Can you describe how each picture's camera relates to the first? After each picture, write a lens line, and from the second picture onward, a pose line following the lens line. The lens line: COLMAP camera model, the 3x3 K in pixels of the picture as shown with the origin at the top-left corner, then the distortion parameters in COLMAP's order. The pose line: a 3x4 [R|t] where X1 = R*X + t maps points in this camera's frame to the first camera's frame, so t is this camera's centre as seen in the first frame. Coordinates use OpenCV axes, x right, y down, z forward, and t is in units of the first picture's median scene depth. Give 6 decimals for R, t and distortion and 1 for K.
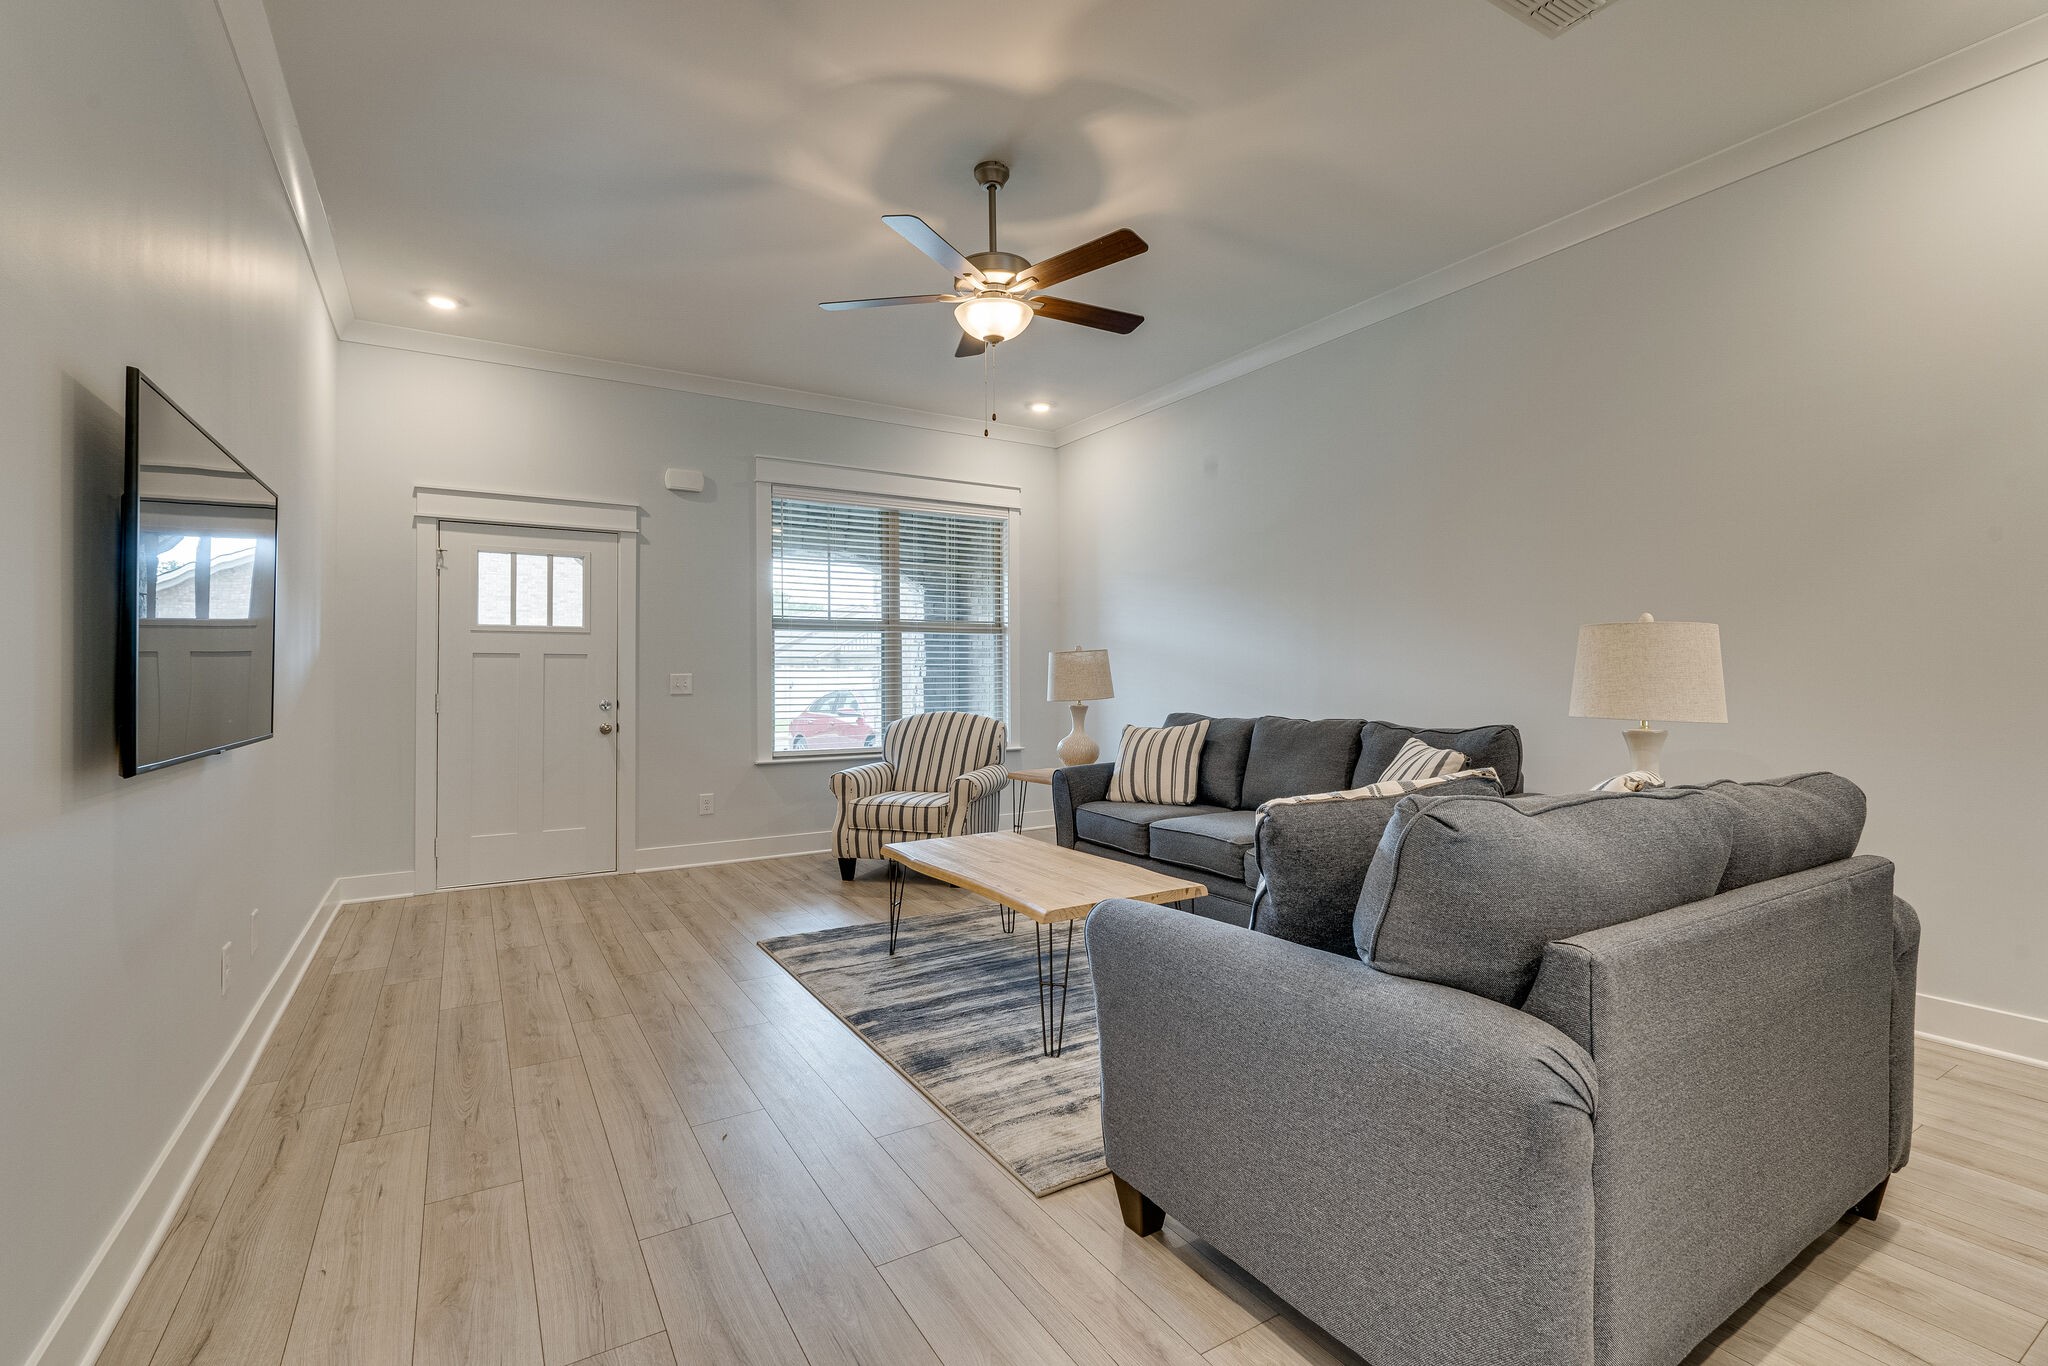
lens RADIAL K [[910.8, 0, 1008.2], [0, 910.8, 670.6], [0, 0, 1]] dist [-0.003301, 0.001058]
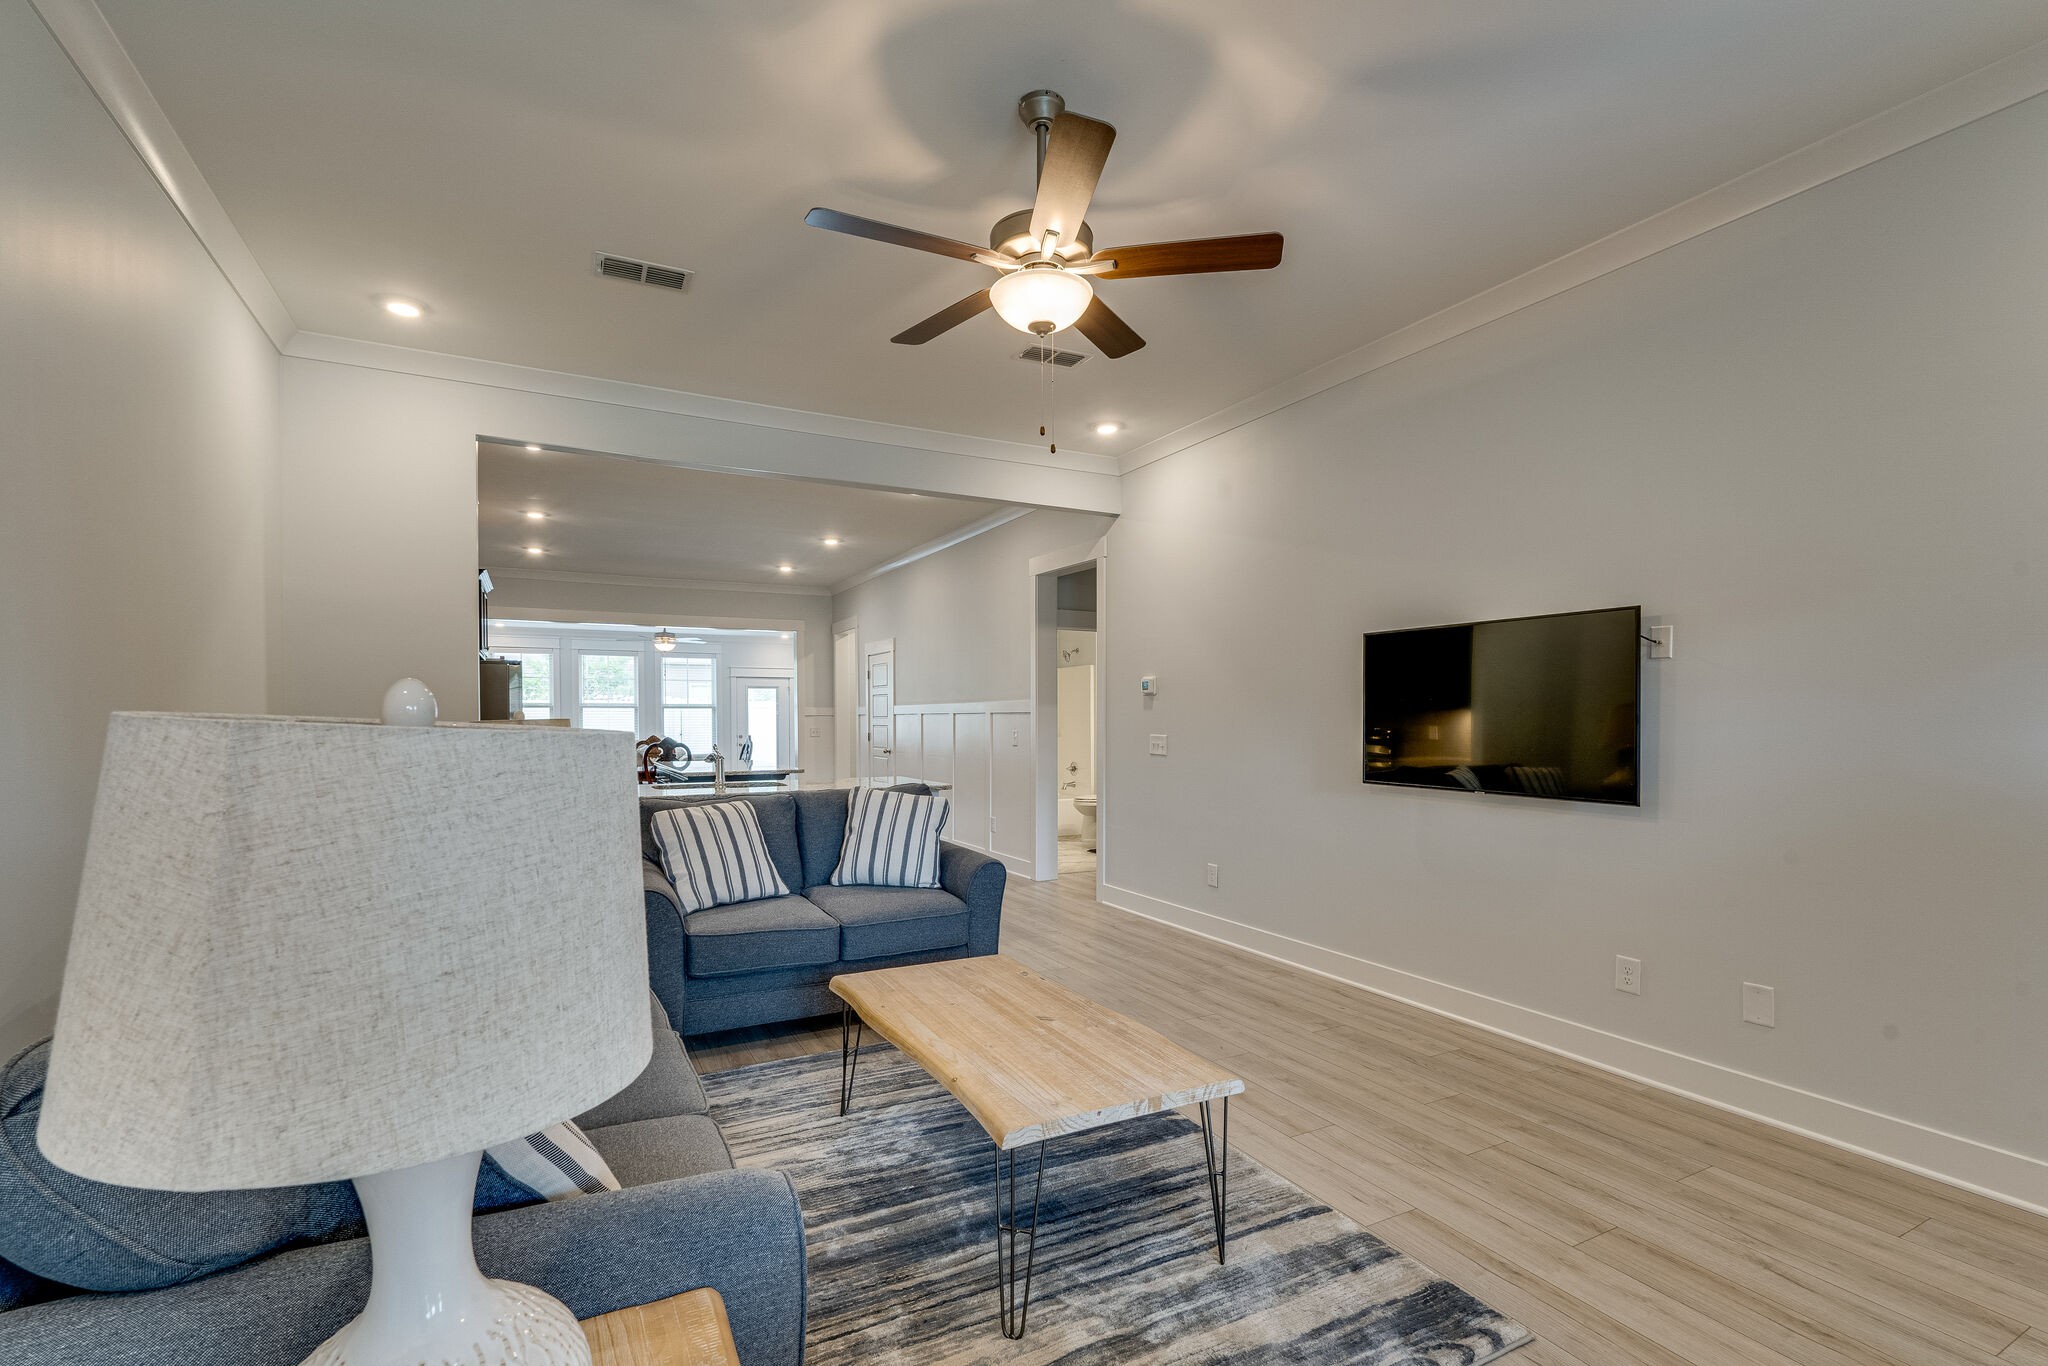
lens RADIAL K [[910.8, 0, 1030.7], [0, 910.8, 727.3], [0, 0, 1]] dist [-0.003301, 0.001058]
pose [[-0.999015, 0.005563, 0.044027, -0.026549], [0.005875, 0.999958, 0.006964, -0.023671], [-0.043987, 0.007216, -0.999006, 1.203192]]
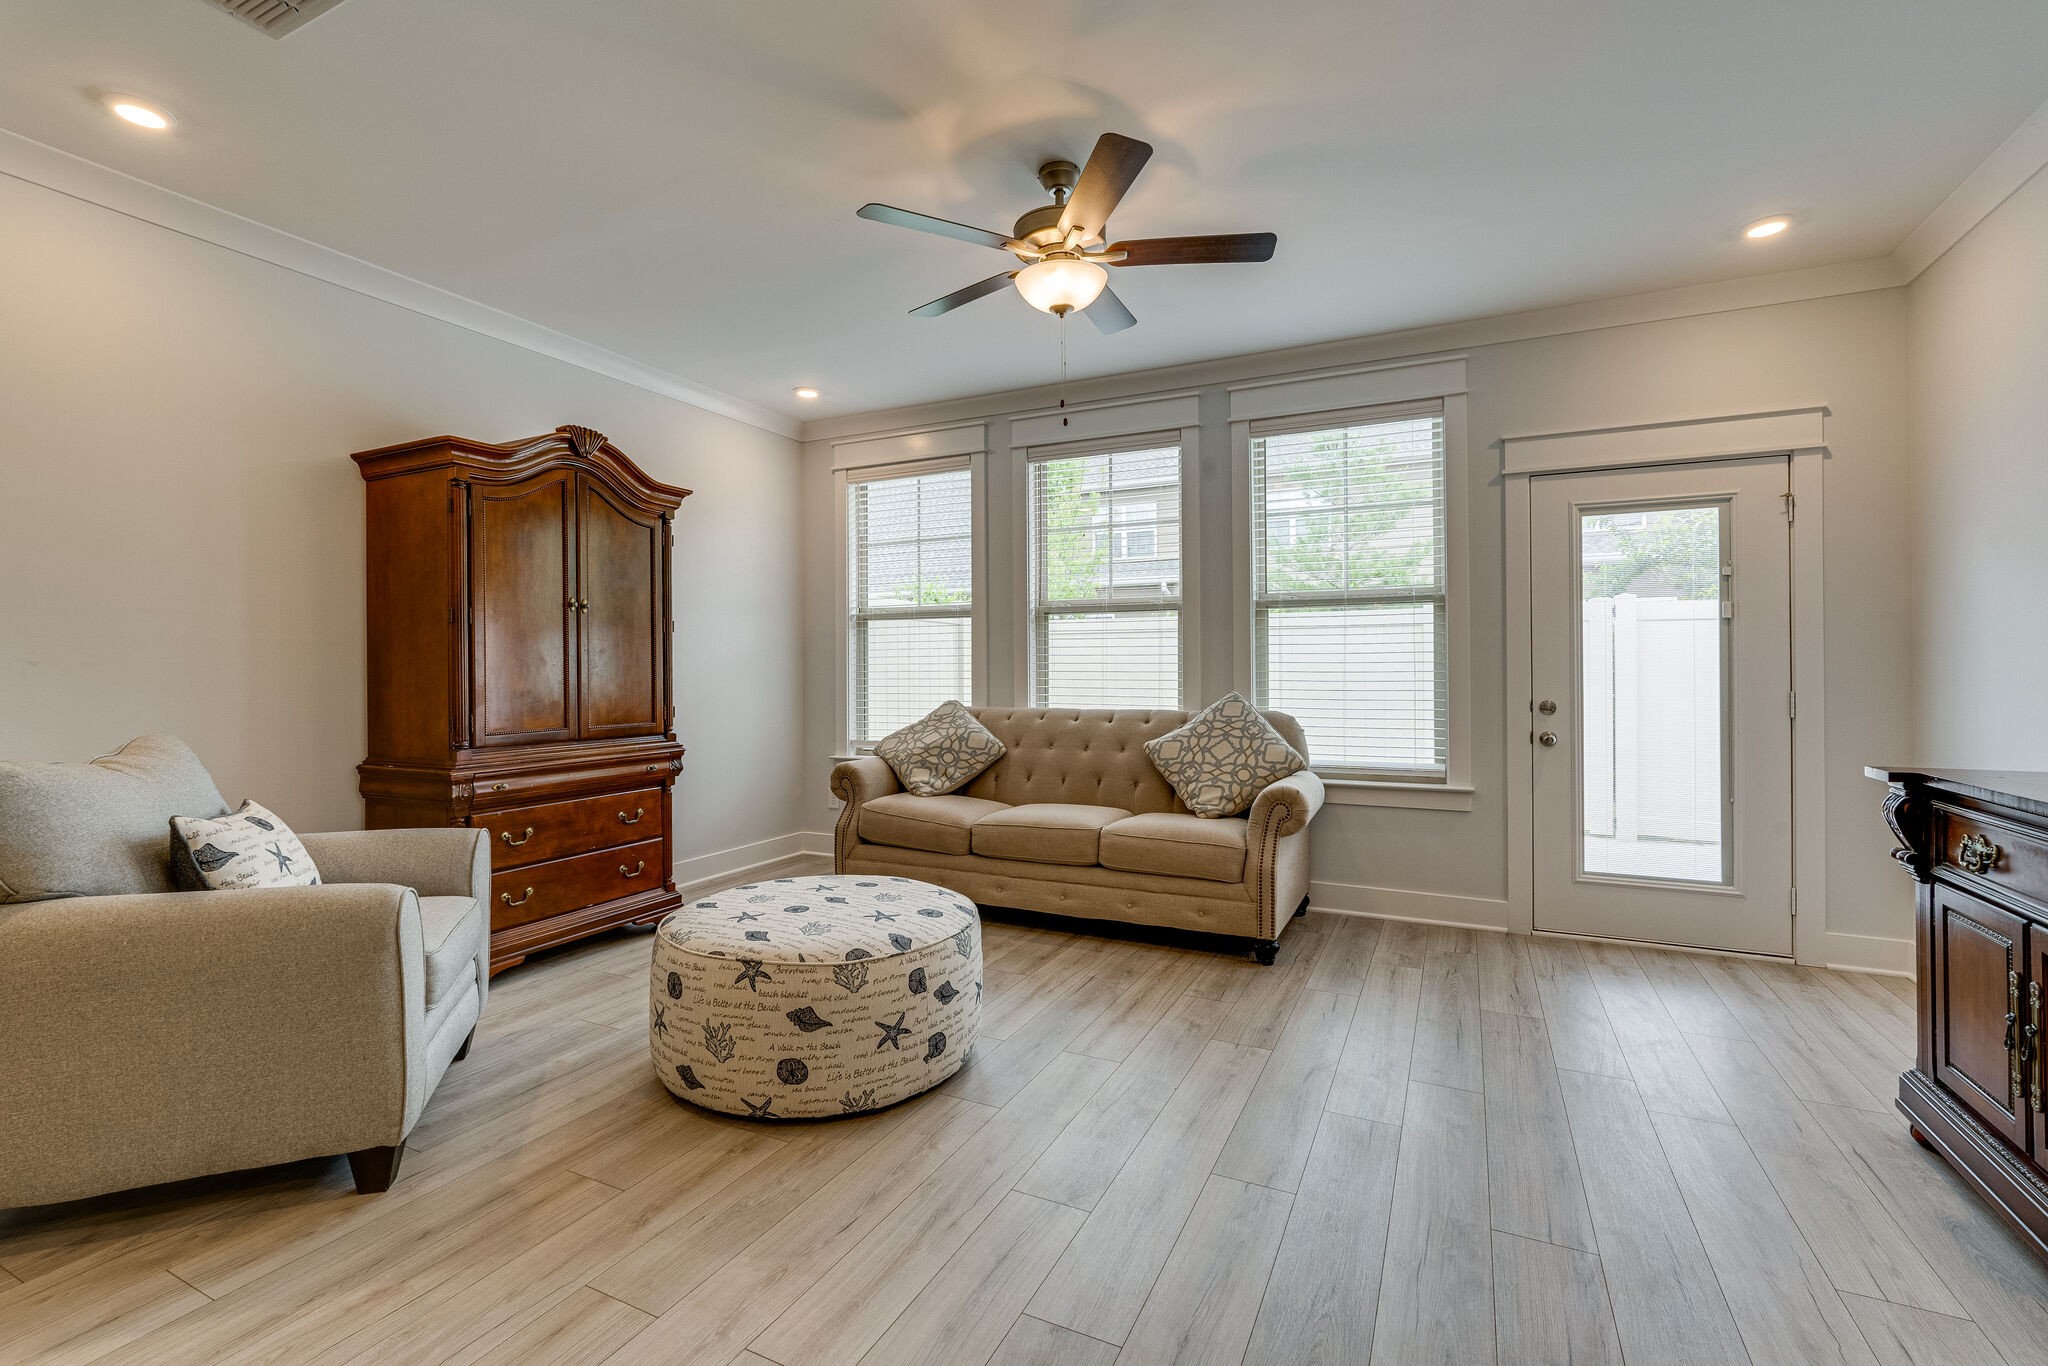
lens RADIAL K [[910.8, 0, 1012.3], [0, 910.8, 668.8], [0, 0, 1]] dist [-0.003301, 0.001058]
pose [[-0.535562, 0.010609, 0.844429, 0.702697], [0.007835, 0.999940, -0.007593, -0.006328], [-0.844460, 0.002549, -0.535613, -1.101680]]
